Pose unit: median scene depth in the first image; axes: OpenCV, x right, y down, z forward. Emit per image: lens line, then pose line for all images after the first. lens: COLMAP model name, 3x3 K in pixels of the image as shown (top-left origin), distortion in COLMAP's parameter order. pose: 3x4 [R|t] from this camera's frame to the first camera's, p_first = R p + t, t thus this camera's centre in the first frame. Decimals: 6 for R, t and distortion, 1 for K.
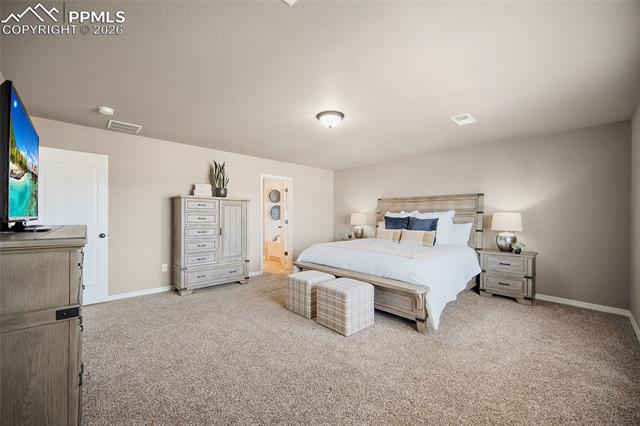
lens RADIAL K [[252.2, 0, 314.5], [0, 252.2, 214.5], [0, 0, 1]] dist [-0.000024, 0.000050]
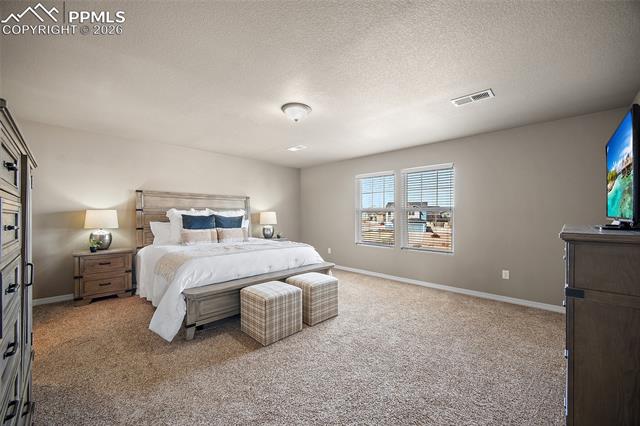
lens RADIAL K [[252.2, 0, 315.1], [0, 252.2, 213.7], [0, 0, 1]] dist [-0.000024, 0.000050]
pose [[-0.044348, -0.001520, 0.999015, -0.699061], [-0.009738, 0.999952, 0.001090, -0.000532], [-0.998969, -0.009680, -0.044361, 0.760822]]
